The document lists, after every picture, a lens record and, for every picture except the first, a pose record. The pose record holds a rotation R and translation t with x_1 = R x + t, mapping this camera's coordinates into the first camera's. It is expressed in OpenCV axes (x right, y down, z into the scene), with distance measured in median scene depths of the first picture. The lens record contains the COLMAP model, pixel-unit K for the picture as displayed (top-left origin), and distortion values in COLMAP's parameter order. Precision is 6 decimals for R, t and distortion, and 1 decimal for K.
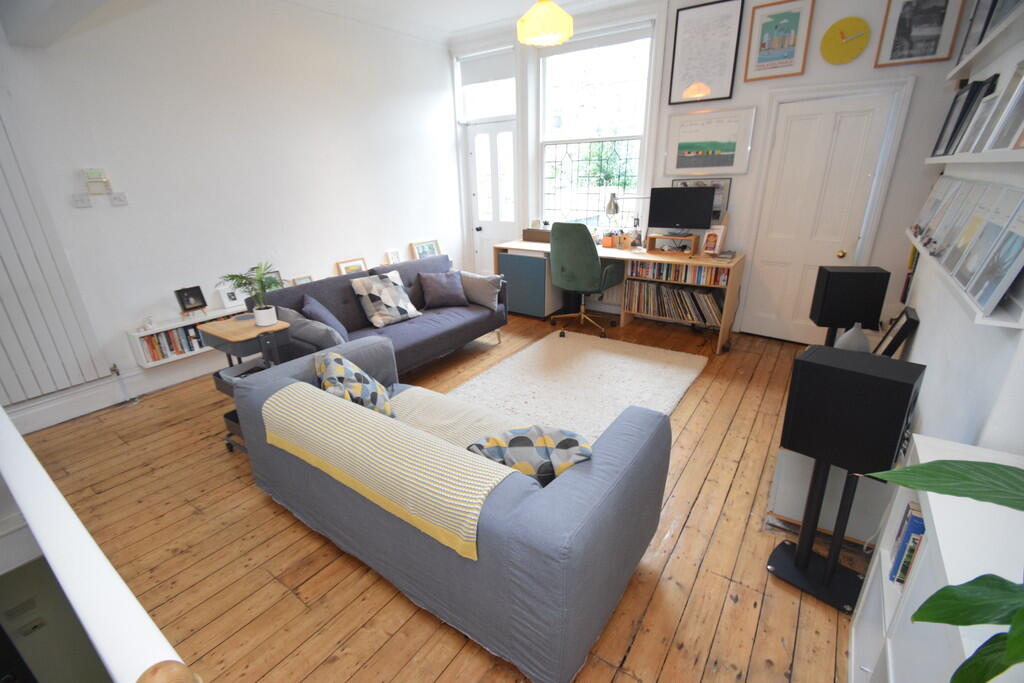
lens RADIAL K [[450.9, 0, 508.9], [0, 450.9, 346.6], [0, 0, 1]] dist [0.012577, -0.014919]
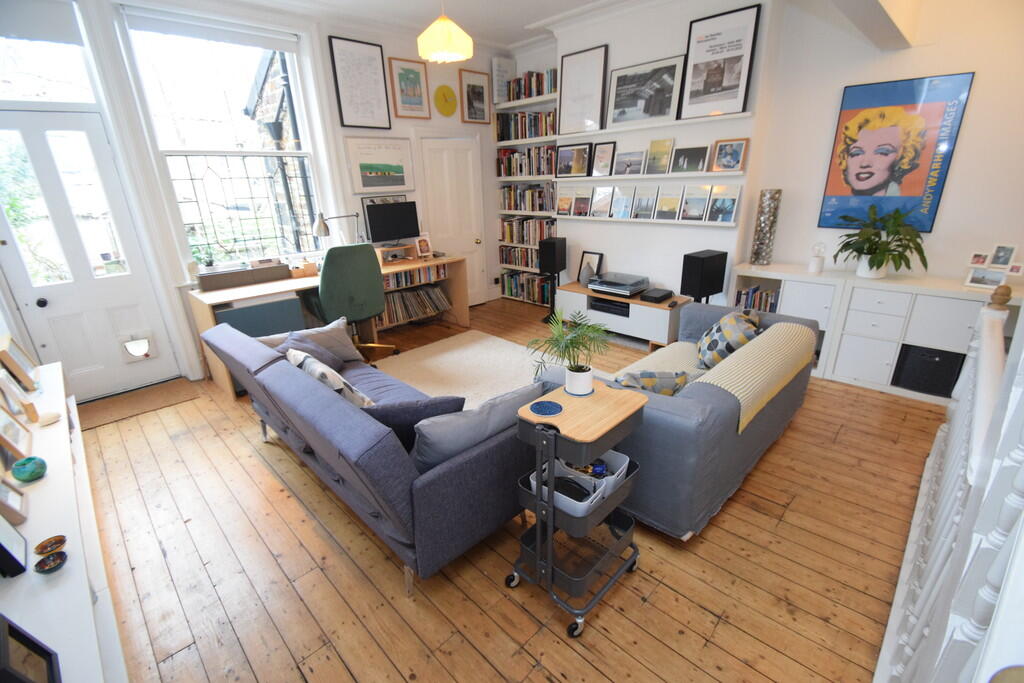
lens RADIAL K [[450.9, 0, 508.9], [0, 450.9, 346.6], [0, 0, 1]] dist [0.012577, -0.014919]
pose [[0.169249, -0.322208, 0.931416, -0.723002], [0.378661, 0.893775, 0.240380, -0.195381], [-0.909929, 0.312007, 0.273278, 0.544079]]
